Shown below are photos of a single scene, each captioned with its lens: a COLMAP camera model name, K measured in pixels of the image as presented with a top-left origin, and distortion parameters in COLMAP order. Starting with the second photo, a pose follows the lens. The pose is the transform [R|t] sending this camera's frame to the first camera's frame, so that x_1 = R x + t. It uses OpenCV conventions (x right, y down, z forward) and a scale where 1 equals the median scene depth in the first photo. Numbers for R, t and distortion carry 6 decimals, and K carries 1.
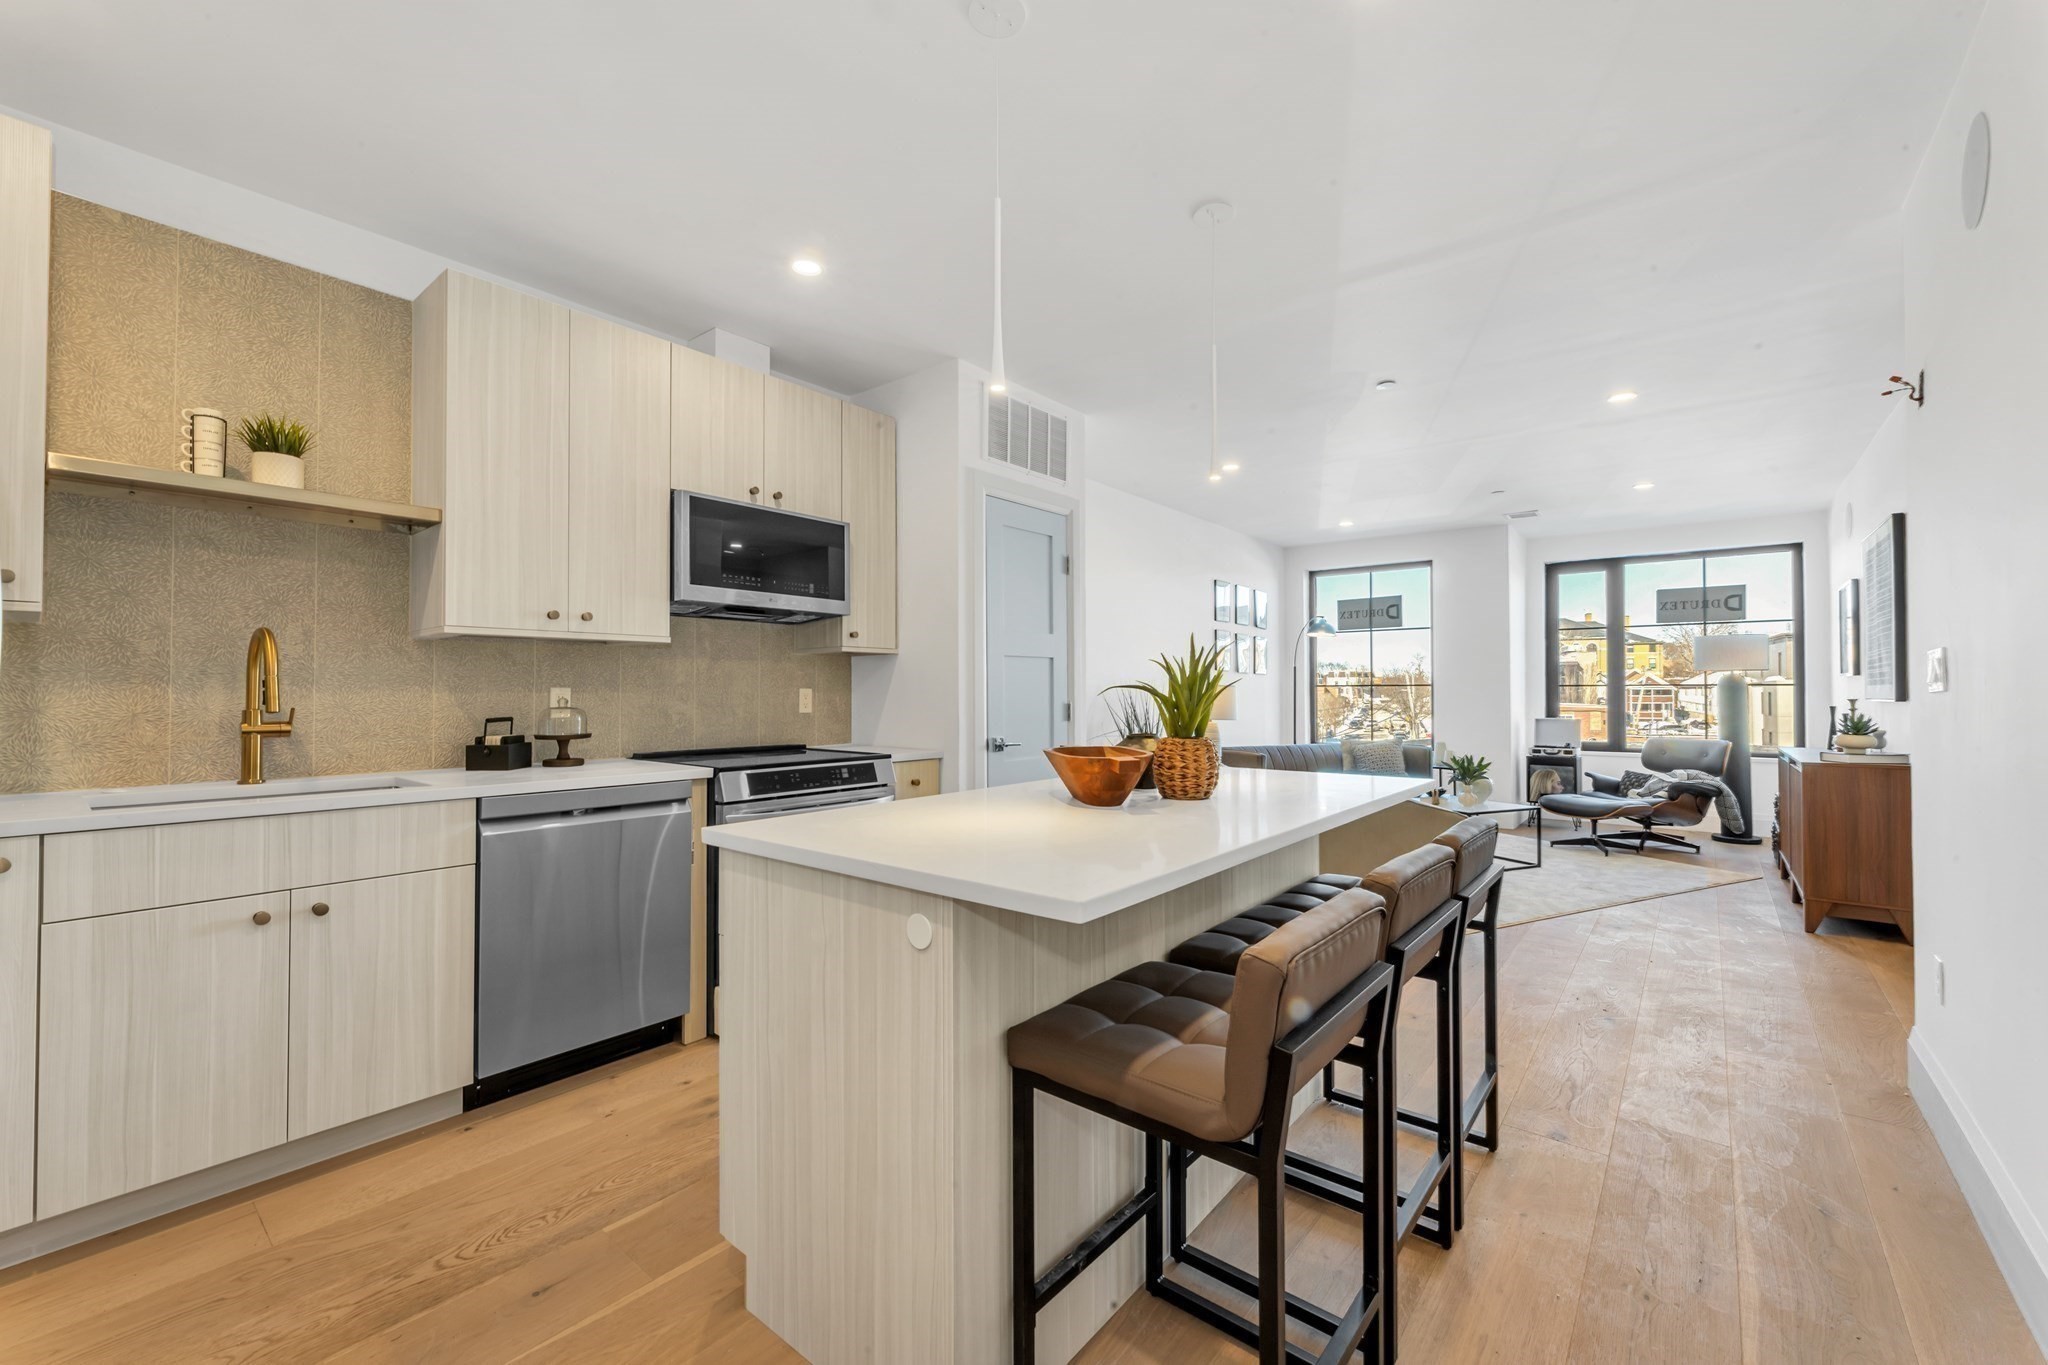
lens RADIAL K [[824.8, 0, 1022.9], [0, 824.8, 682.3], [0, 0, 1]] dist [0.000754, 0.000052]
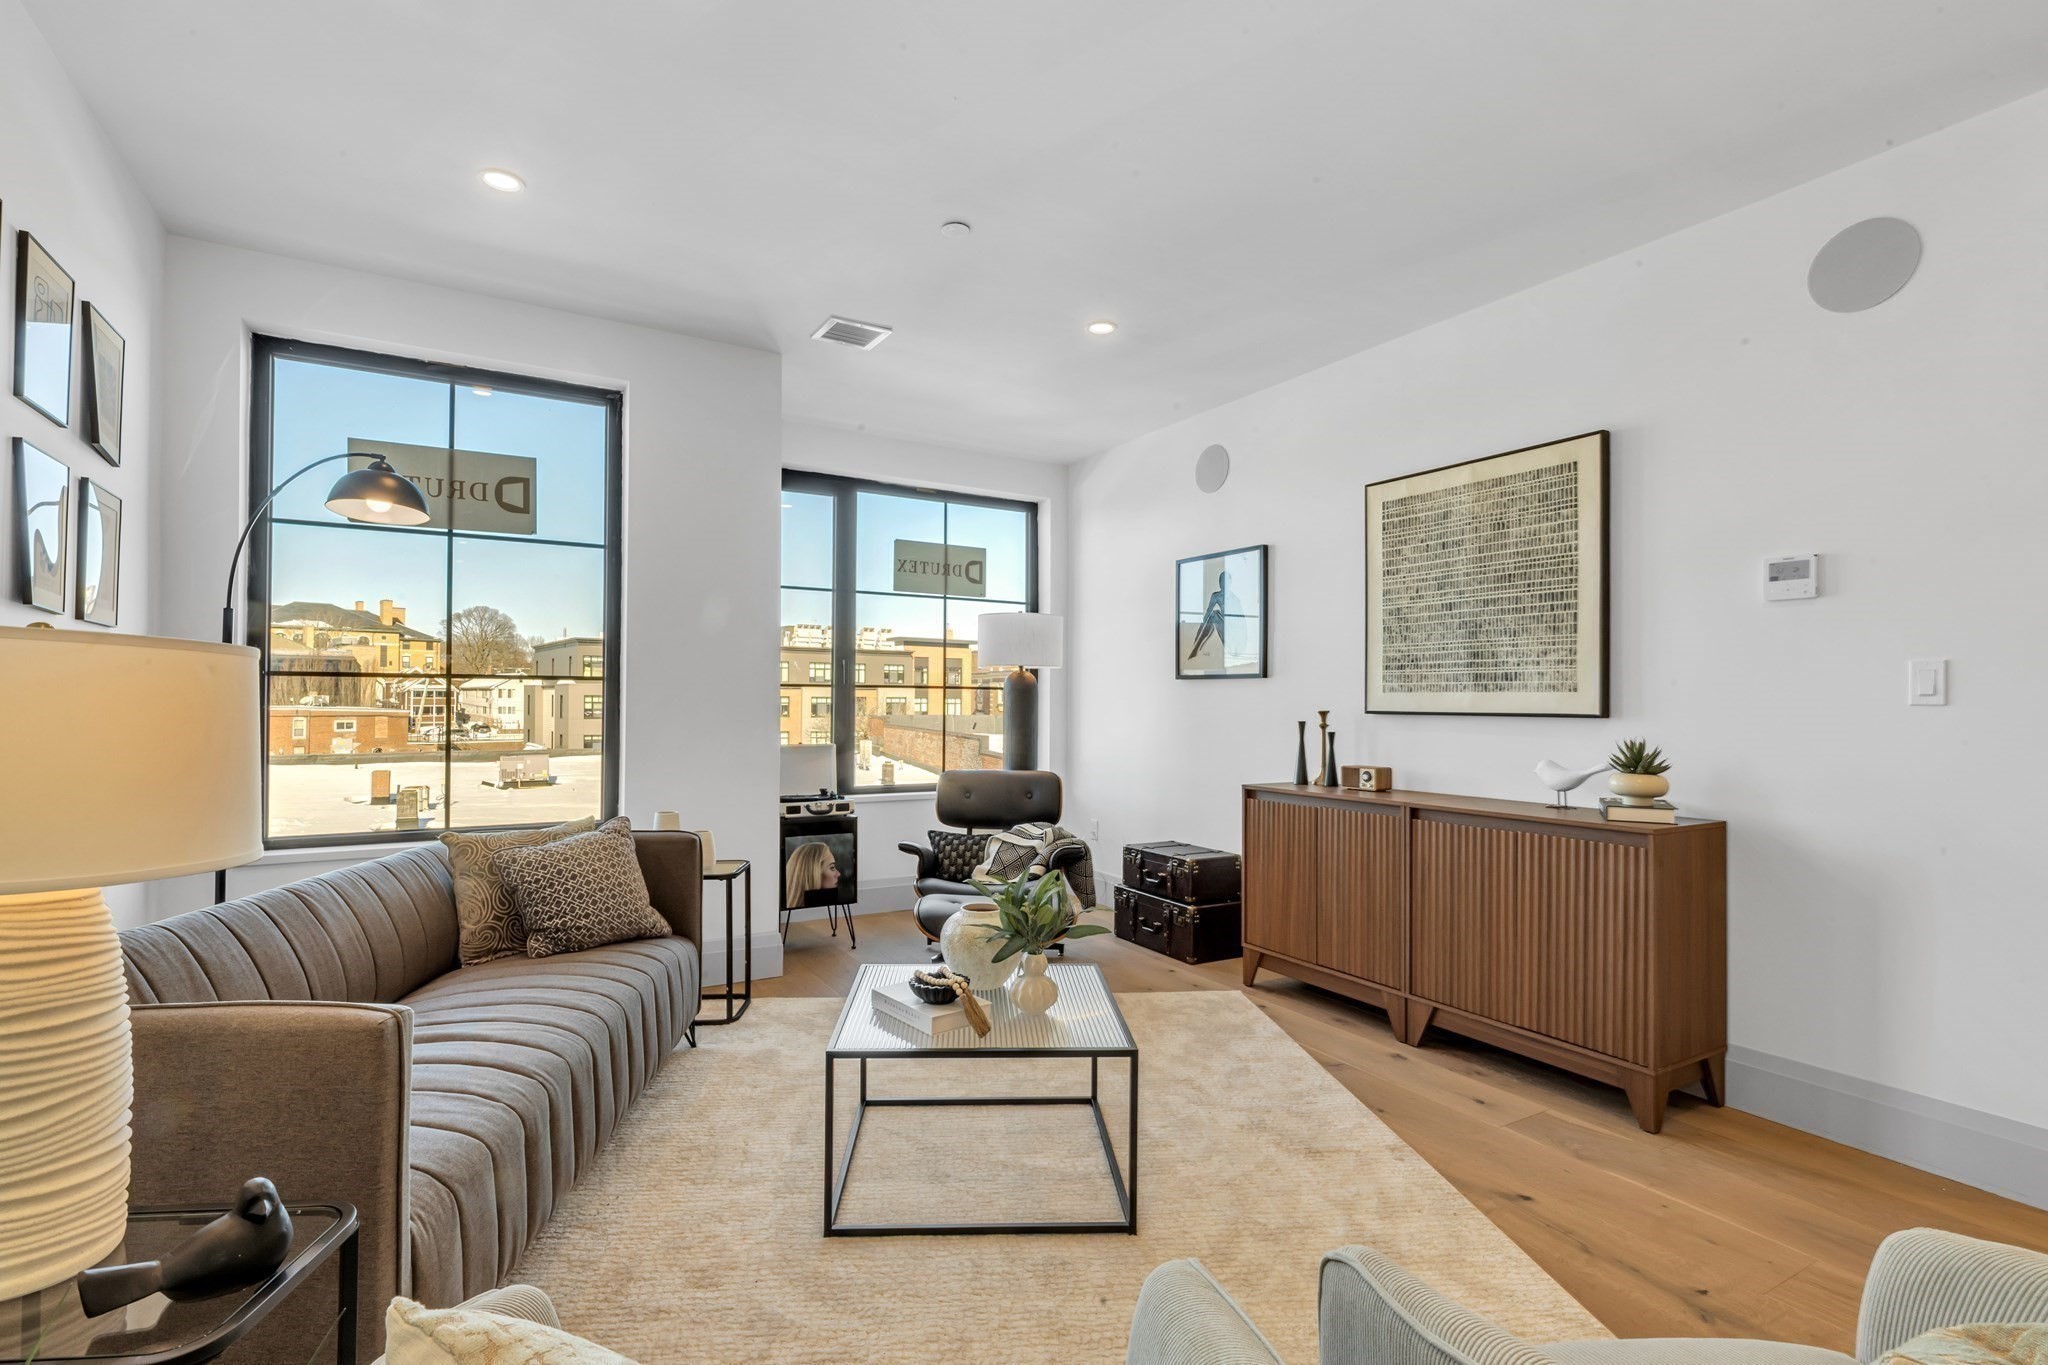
lens RADIAL K [[944.1, 0, 1013.9], [0, 944.1, 685.2], [0, 0, 1]] dist [-0.000642, 0.000199]
pose [[0.345092, 0.016214, 0.938429, 0.100236], [-0.019443, 0.999760, -0.010123, 0.007463], [-0.938368, -0.014753, 0.345324, 0.612476]]
